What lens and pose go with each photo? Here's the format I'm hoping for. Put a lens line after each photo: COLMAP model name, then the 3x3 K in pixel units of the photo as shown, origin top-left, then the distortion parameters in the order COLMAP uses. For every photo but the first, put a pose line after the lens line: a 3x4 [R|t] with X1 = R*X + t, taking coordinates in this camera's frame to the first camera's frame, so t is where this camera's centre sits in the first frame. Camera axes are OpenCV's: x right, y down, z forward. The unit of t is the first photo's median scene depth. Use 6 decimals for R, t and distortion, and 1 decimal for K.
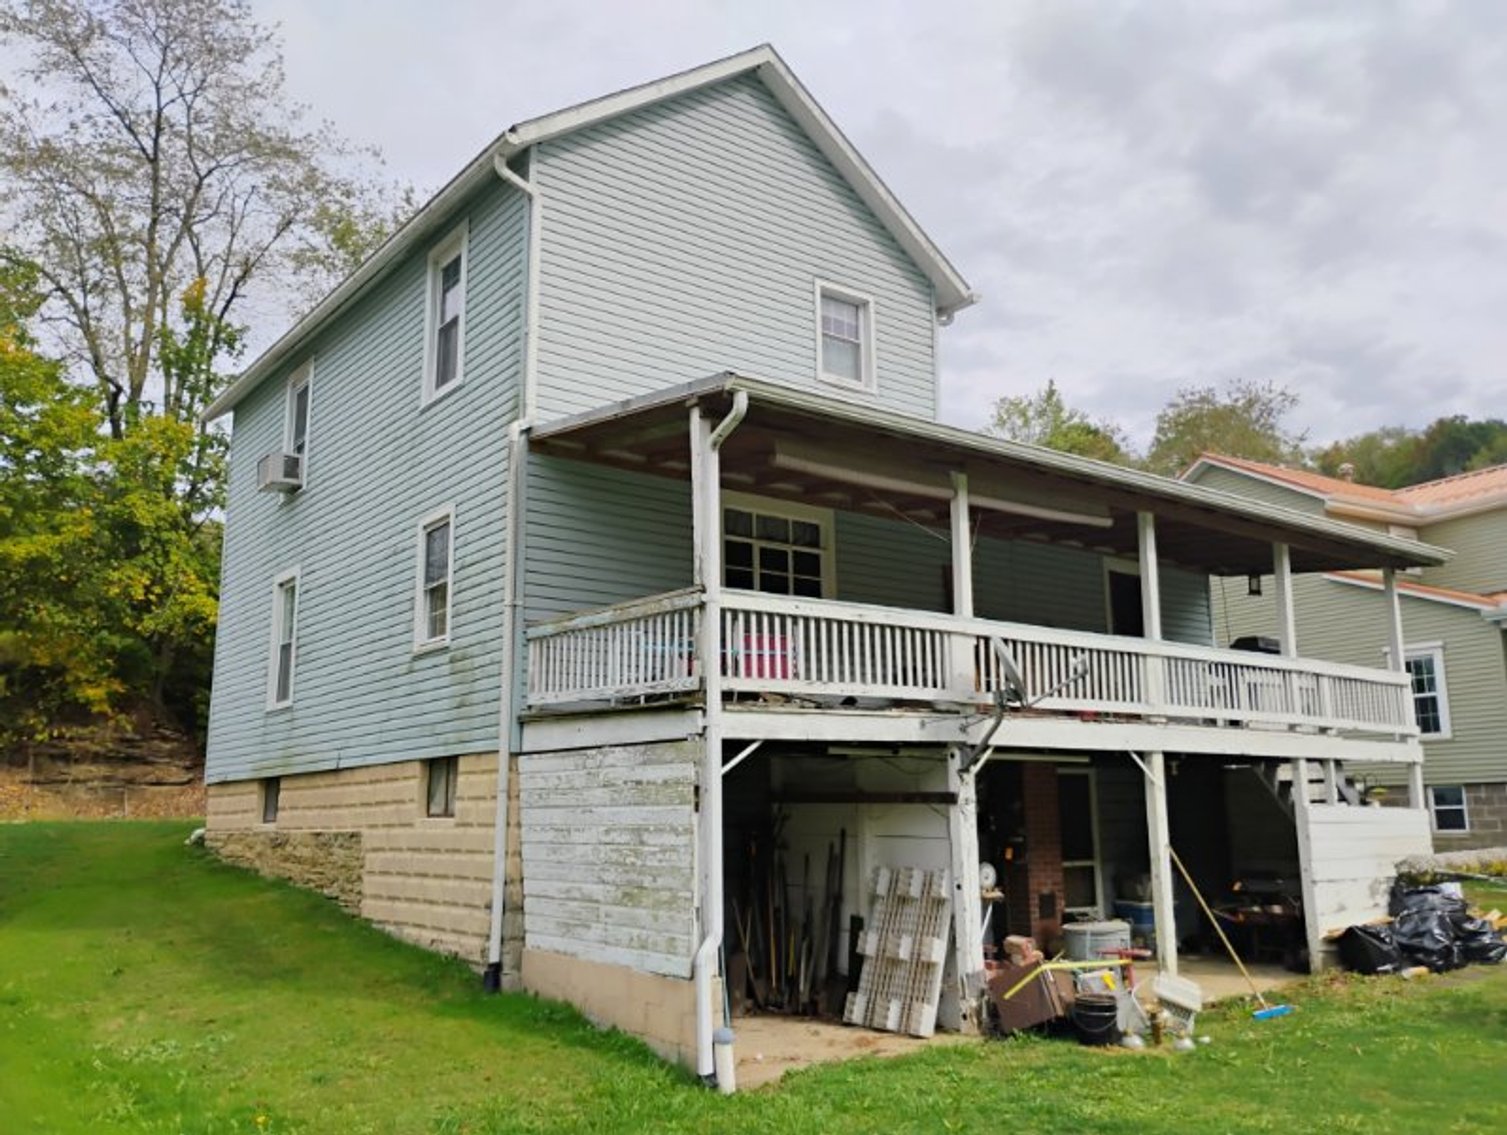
lens RADIAL K [[1255.6, 0, 749.0], [0, 1255.6, 564.6], [0, 0, 1]] dist [0.045118, -0.056539]
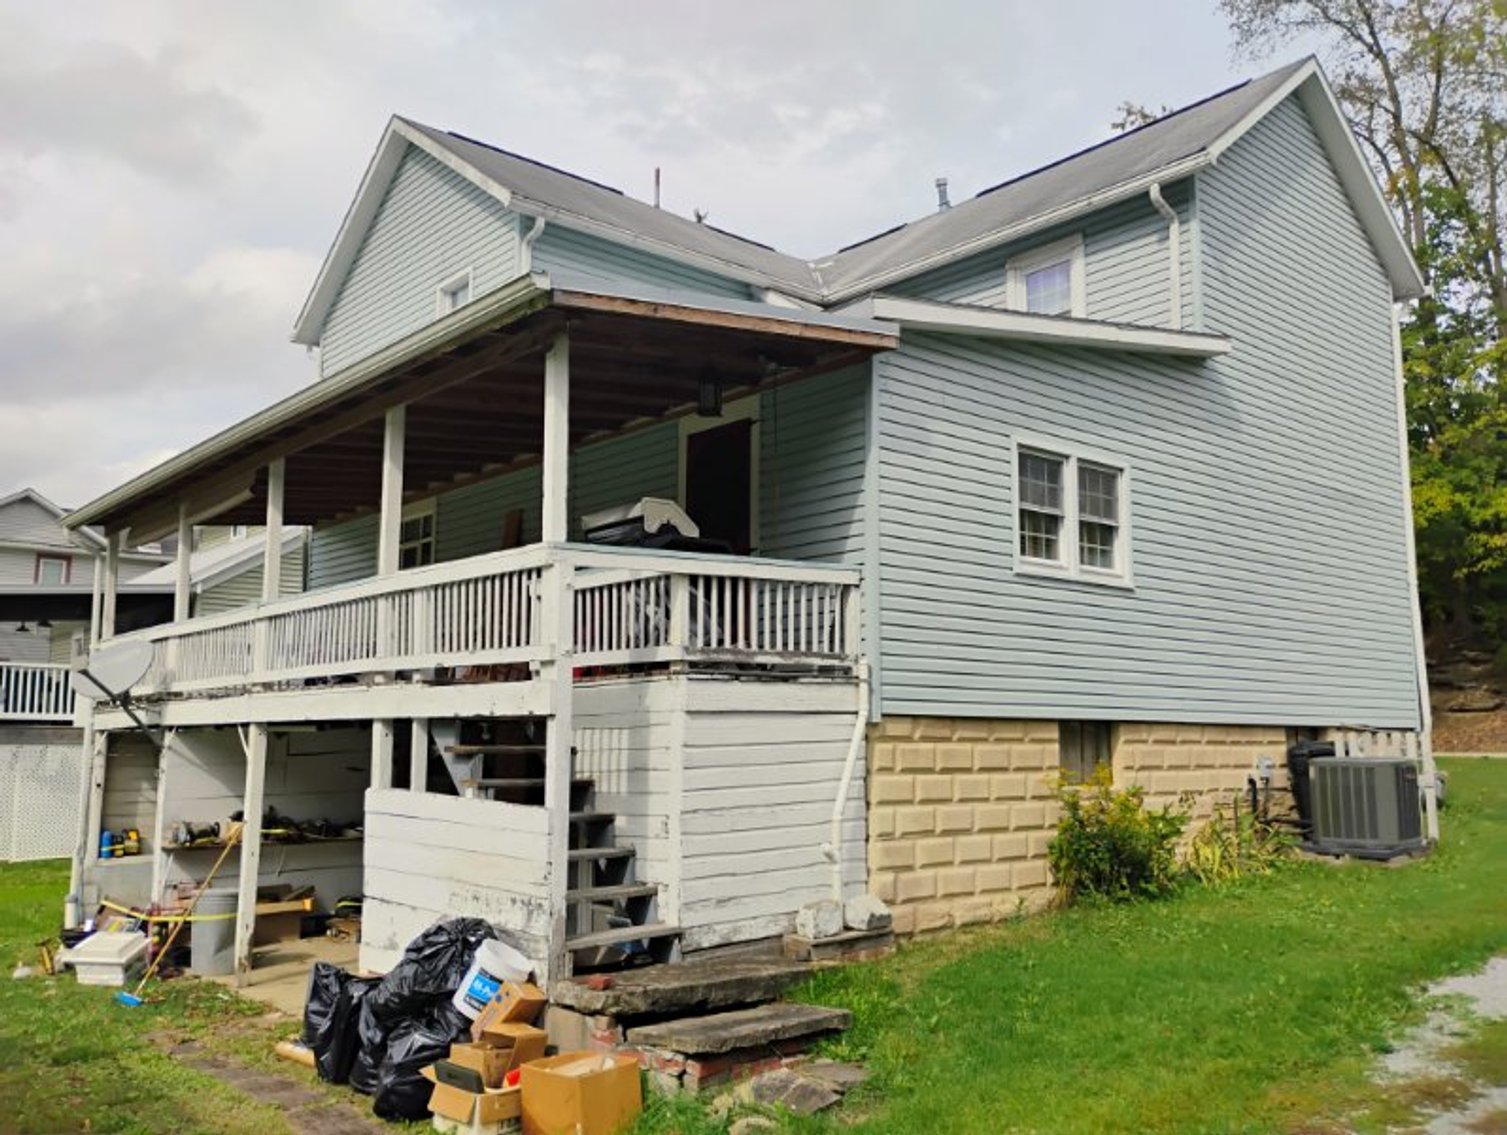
lens RADIAL K [[1255.6, 0, 749.0], [0, 1255.6, 564.6], [0, 0, 1]] dist [0.045118, -0.056539]
pose [[0.064032, -0.122752, -0.990370, 1.048534], [0.194167, 0.974973, -0.108290, 0.168265], [0.978876, -0.185363, 0.086264, 1.055114]]
